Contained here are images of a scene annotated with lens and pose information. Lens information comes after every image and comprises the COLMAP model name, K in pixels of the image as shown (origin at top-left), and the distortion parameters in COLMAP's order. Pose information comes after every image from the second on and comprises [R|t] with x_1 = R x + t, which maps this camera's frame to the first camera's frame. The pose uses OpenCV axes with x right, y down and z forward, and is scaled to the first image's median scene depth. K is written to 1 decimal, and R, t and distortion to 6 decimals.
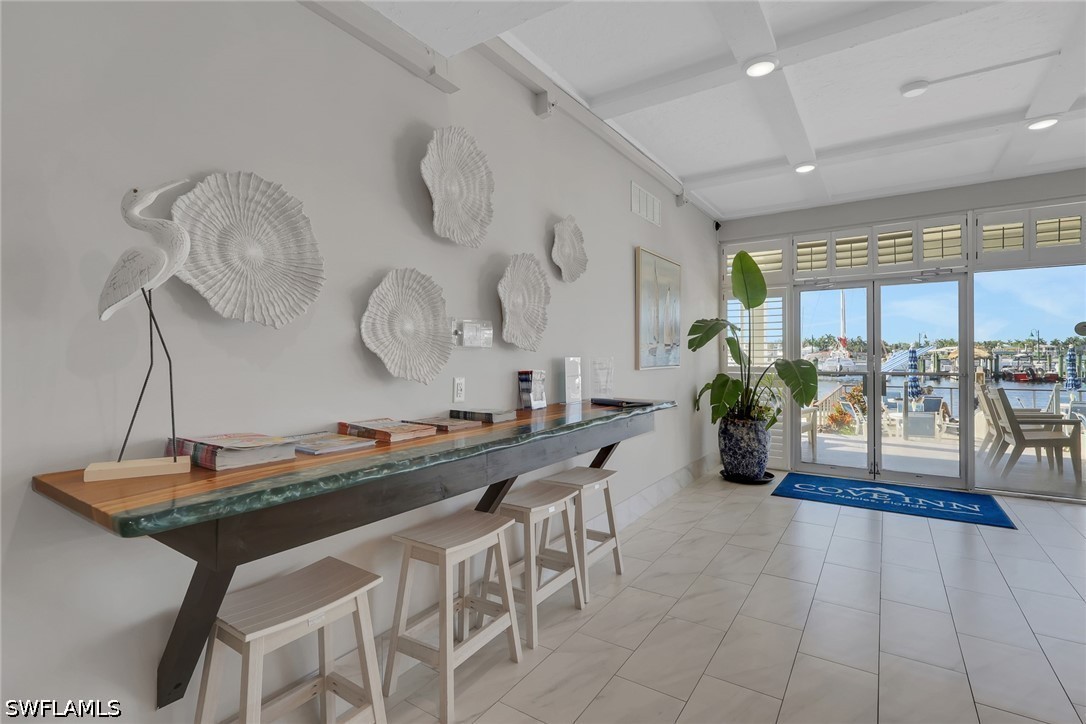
lens RADIAL K [[518.0, 0, 528.9], [0, 518.0, 351.0], [0, 0, 1]] dist [0.001169, 0.000342]
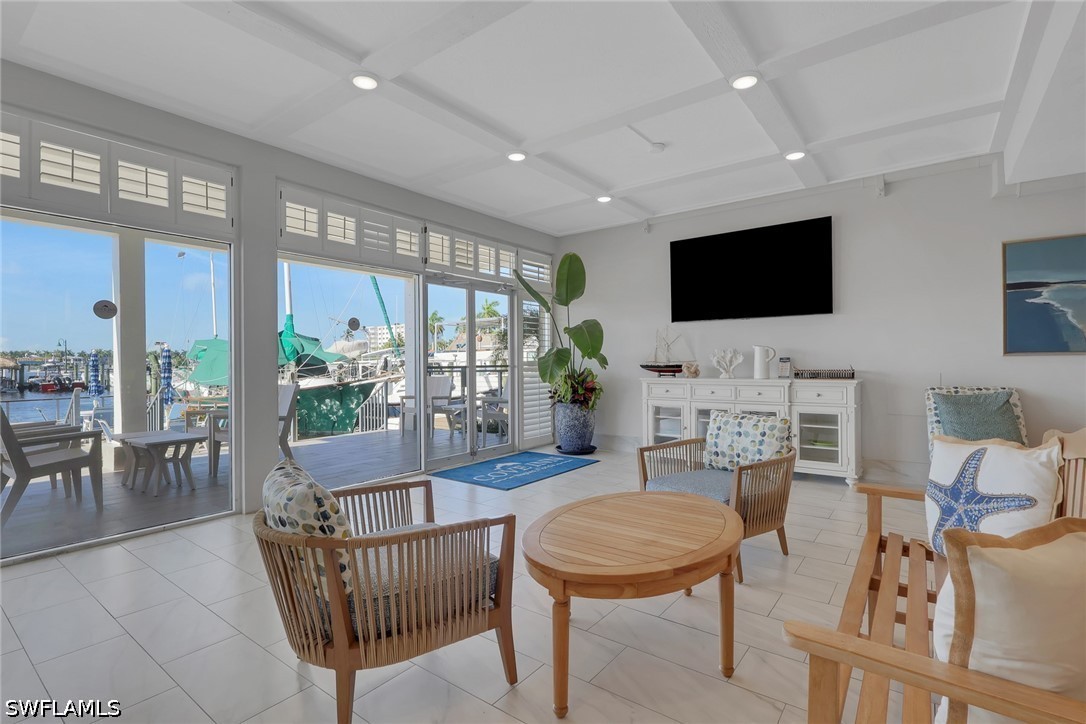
lens RADIAL K [[513.3, 0, 536.4], [0, 513.3, 365.3], [0, 0, 1]] dist [0.002340, 0.001162]
pose [[0.055198, -0.001555, 0.998474, 0.270948], [-0.004389, 0.999989, 0.001800, 0.025595], [-0.998466, -0.004481, 0.055191, 0.252963]]
